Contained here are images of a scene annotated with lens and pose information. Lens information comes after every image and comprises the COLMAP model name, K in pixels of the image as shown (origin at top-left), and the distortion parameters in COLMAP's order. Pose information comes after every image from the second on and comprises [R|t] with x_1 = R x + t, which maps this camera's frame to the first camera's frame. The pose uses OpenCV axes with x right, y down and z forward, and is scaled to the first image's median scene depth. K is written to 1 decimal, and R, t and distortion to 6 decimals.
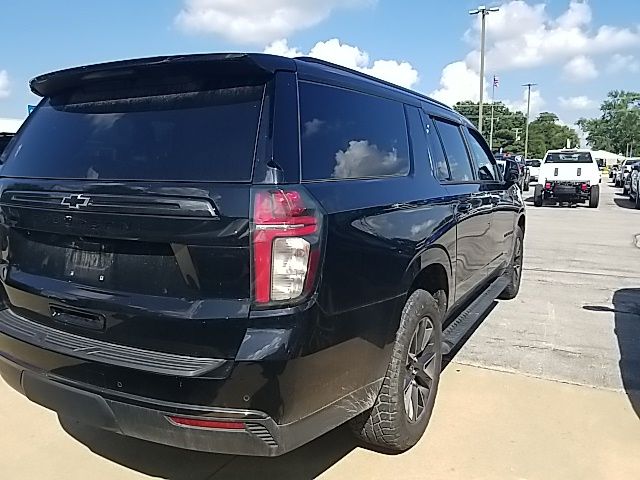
lens RADIAL K [[527.8, 0, 382.2], [0, 527.8, 170.1], [0, 0, 1]] dist [-0.007091, -0.000489]
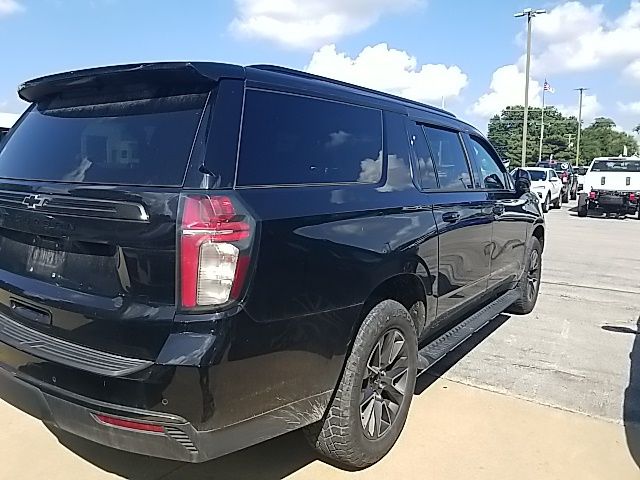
lens RADIAL K [[530.3, 0, 364.1], [0, 530.3, 154.2], [0, 0, 1]] dist [-0.000905, -0.010352]
pose [[0.992366, 0.014402, -0.122482, 0.160896], [-0.019014, 0.999150, -0.036570, -0.007200], [0.121851, 0.038620, 0.991797, 0.014981]]
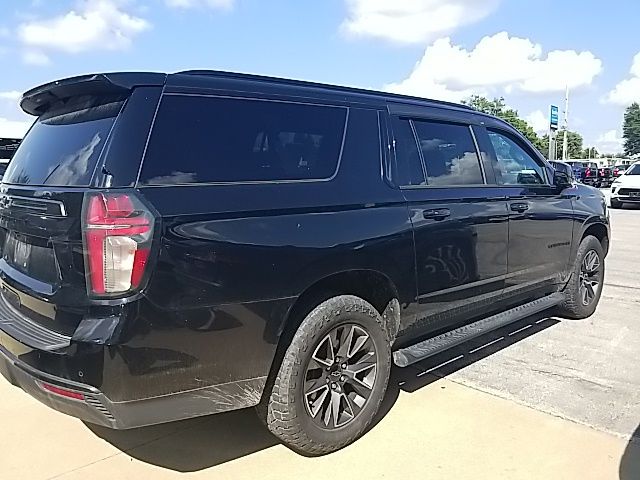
lens RADIAL K [[544.5, 0, 362.3], [0, 544.5, 174.5], [0, 0, 1]] dist [-0.002513, -0.004813]
pose [[0.939969, -0.002507, -0.341250, 0.498890], [0.004101, 0.999984, 0.003948, -0.004079], [0.341235, -0.005110, 0.939964, 0.062034]]
